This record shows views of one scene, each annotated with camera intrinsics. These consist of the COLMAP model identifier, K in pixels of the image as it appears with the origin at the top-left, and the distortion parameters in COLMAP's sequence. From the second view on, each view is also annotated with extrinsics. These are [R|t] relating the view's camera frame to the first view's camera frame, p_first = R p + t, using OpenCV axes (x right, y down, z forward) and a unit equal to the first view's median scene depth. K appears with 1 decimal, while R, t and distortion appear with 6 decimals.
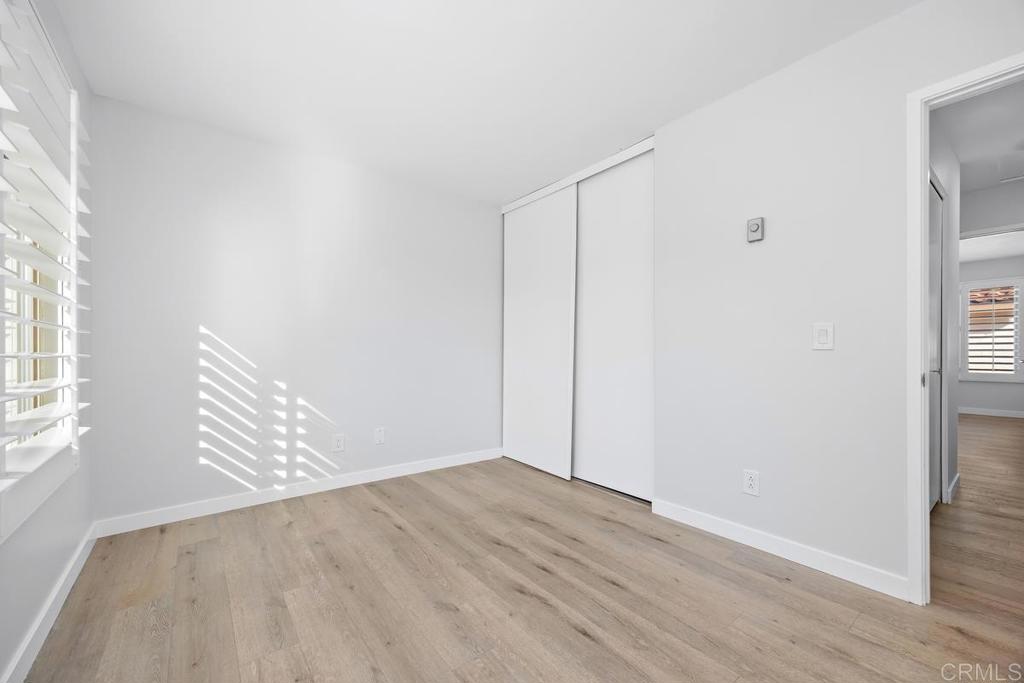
lens RADIAL K [[402.4, 0, 510.5], [0, 402.4, 347.7], [0, 0, 1]] dist [0.001287, -0.000084]
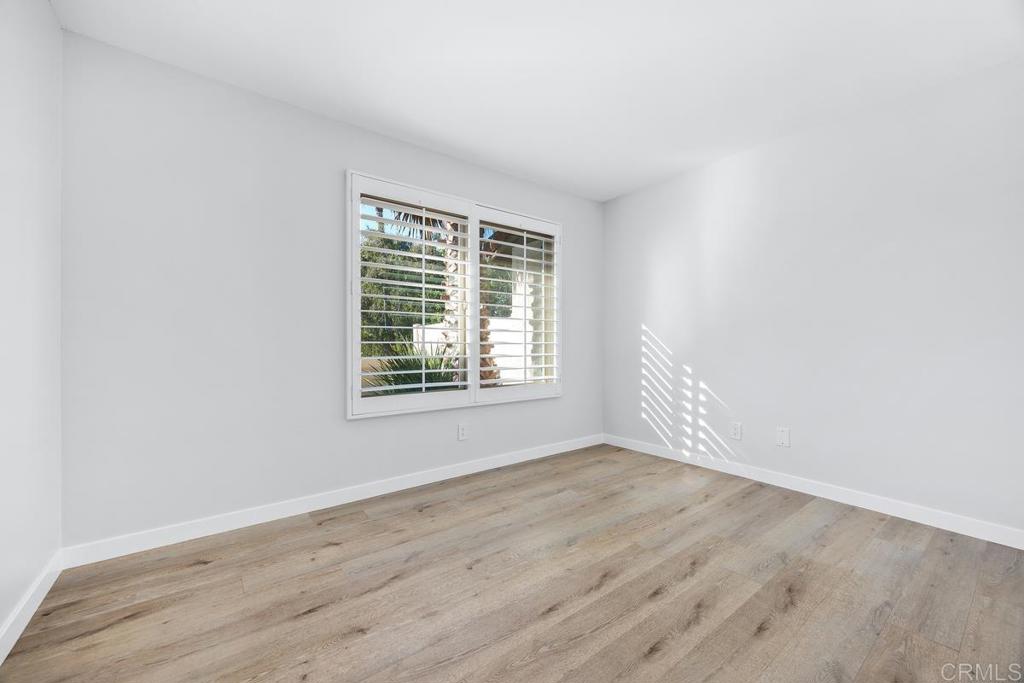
lens RADIAL K [[402.4, 0, 510.5], [0, 402.4, 343.4], [0, 0, 1]] dist [0.001287, -0.000084]
pose [[-0.012503, 0.004421, -0.999912, 0.694119], [0.010385, 0.999937, 0.004291, 0.004113], [0.999868, -0.010331, -0.012548, 0.512513]]
